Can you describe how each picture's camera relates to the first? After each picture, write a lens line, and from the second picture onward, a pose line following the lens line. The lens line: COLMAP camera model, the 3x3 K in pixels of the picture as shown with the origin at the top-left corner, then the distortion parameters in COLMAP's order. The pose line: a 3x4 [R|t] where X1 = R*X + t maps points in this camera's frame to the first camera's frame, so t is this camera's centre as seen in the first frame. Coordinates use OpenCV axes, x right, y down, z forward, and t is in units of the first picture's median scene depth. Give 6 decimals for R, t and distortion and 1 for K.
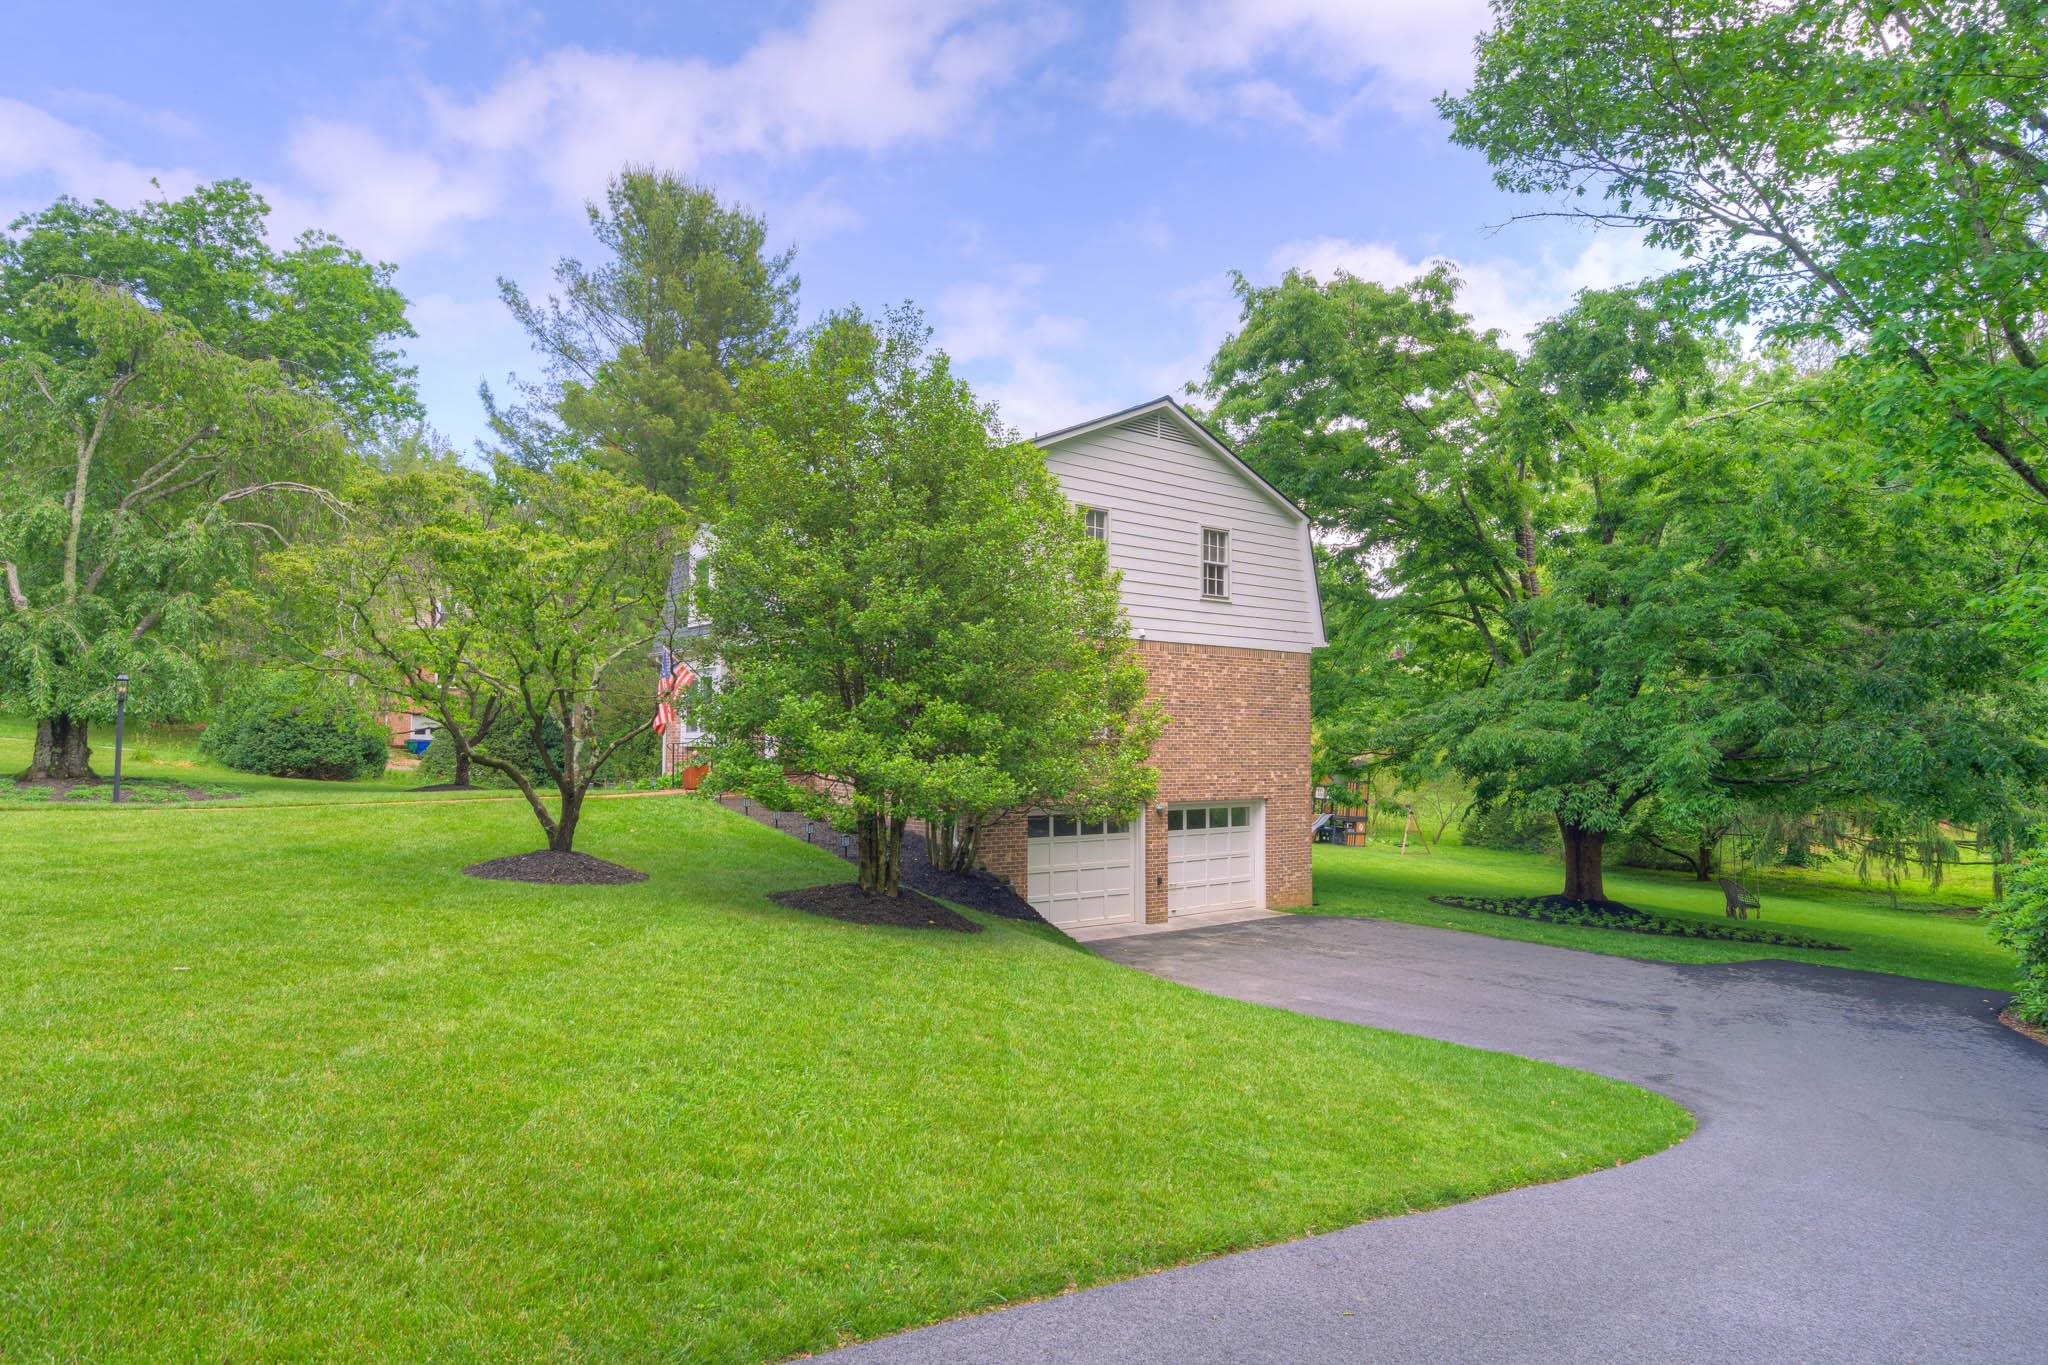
lens RADIAL K [[1214.2, 0, 1036.6], [0, 1214.2, 669.1], [0, 0, 1]] dist [0.005070, 0.001808]
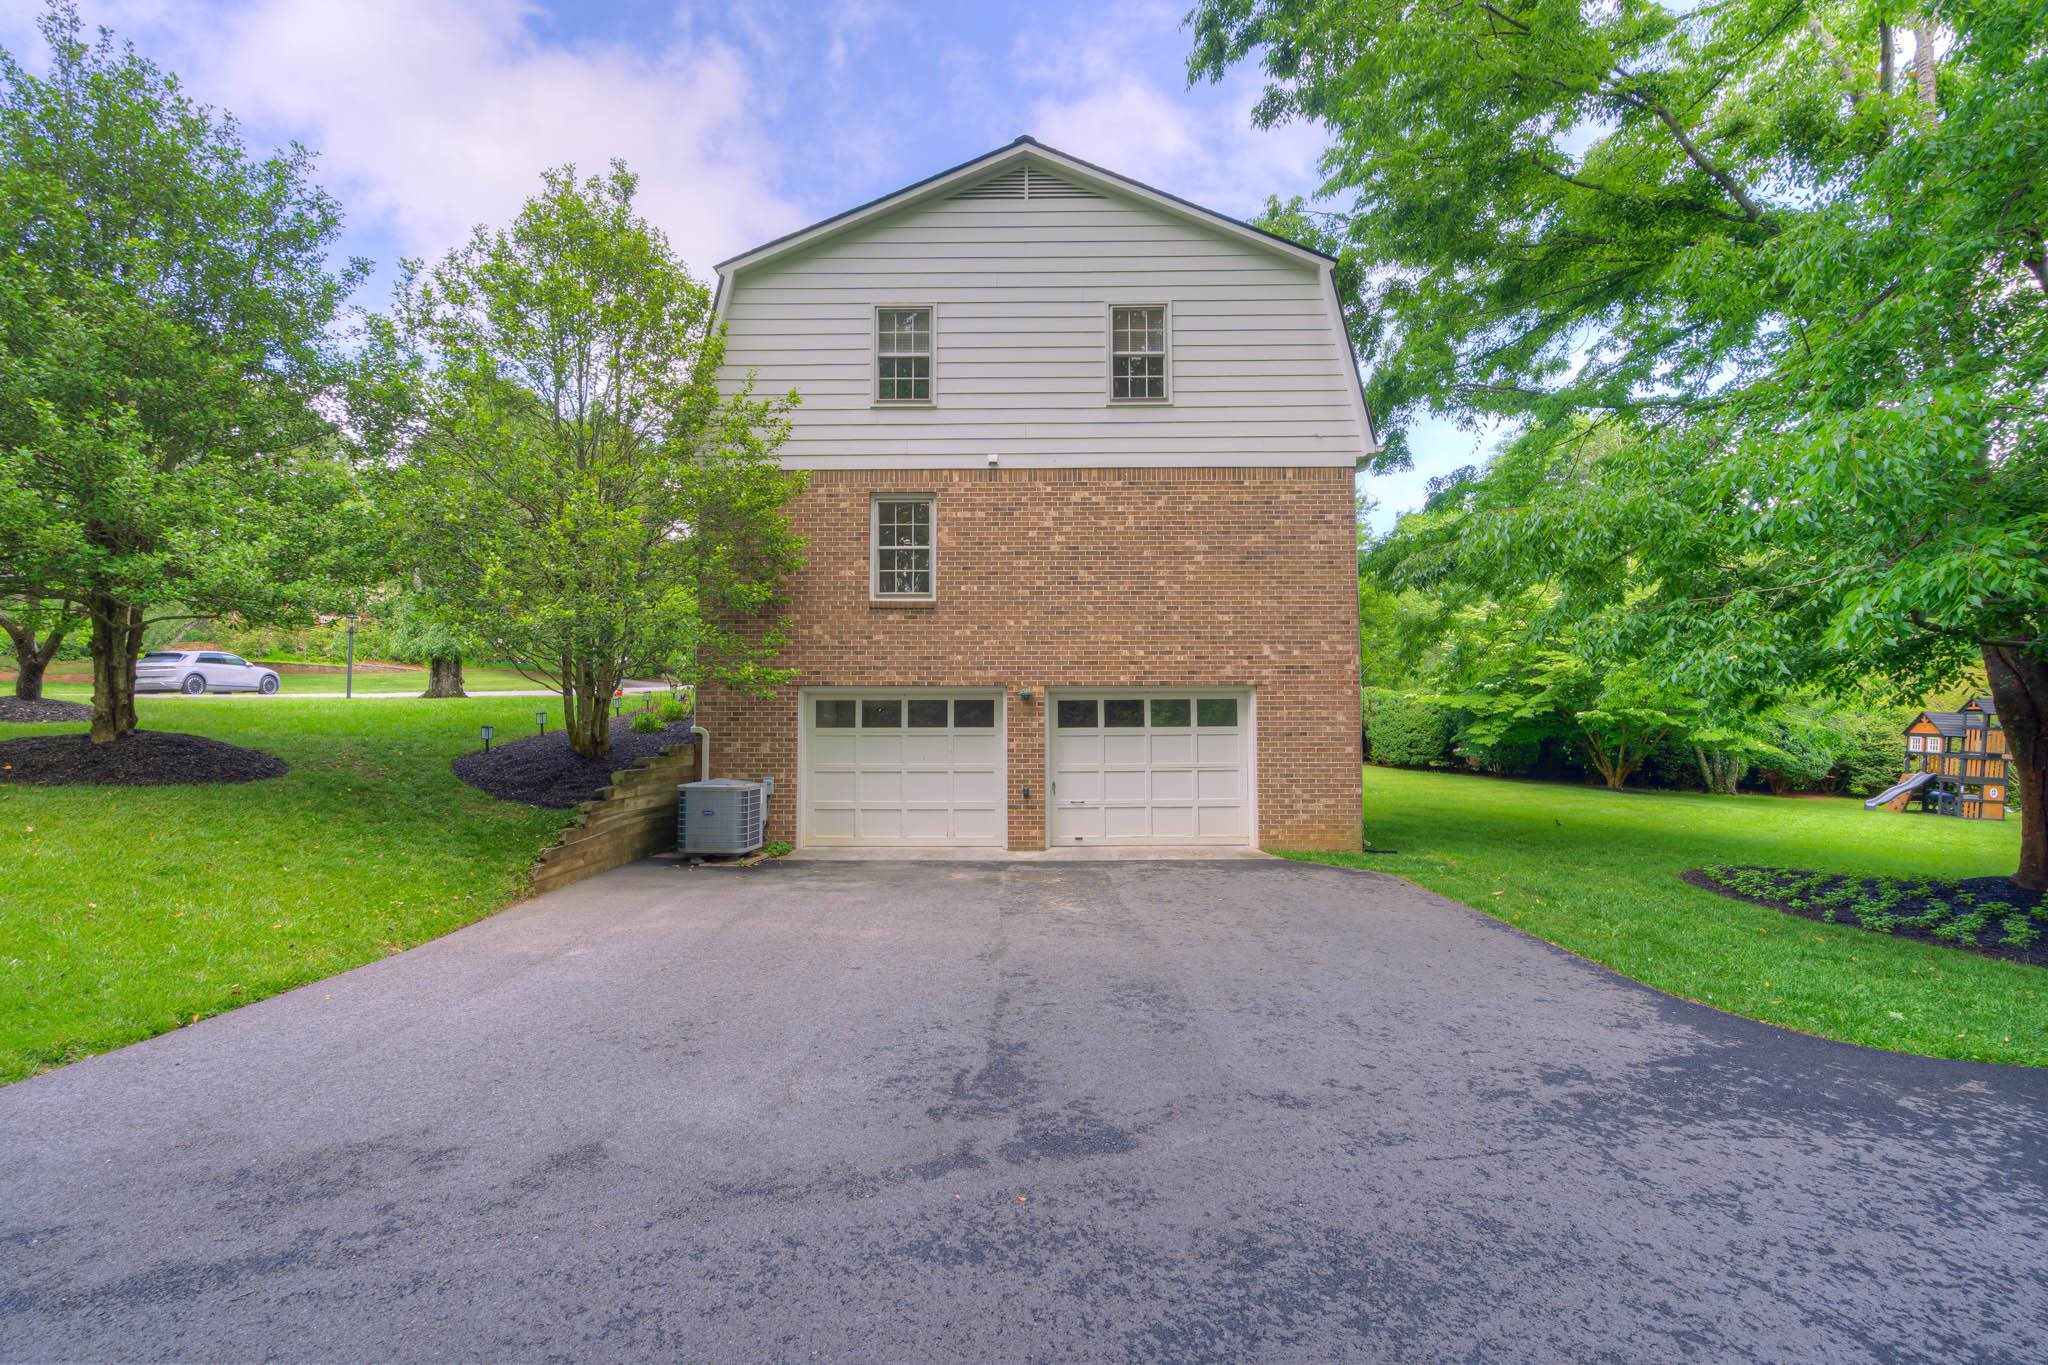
lens RADIAL K [[953.9, 0, 1023.4], [0, 953.9, 667.4], [0, 0, 1]] dist [-0.002188, 0.000280]
pose [[0.775644, -0.050828, -0.629121, 0.424407], [0.047311, 0.998630, -0.022352, 0.102476], [0.629395, -0.012427, 0.776986, 0.508457]]
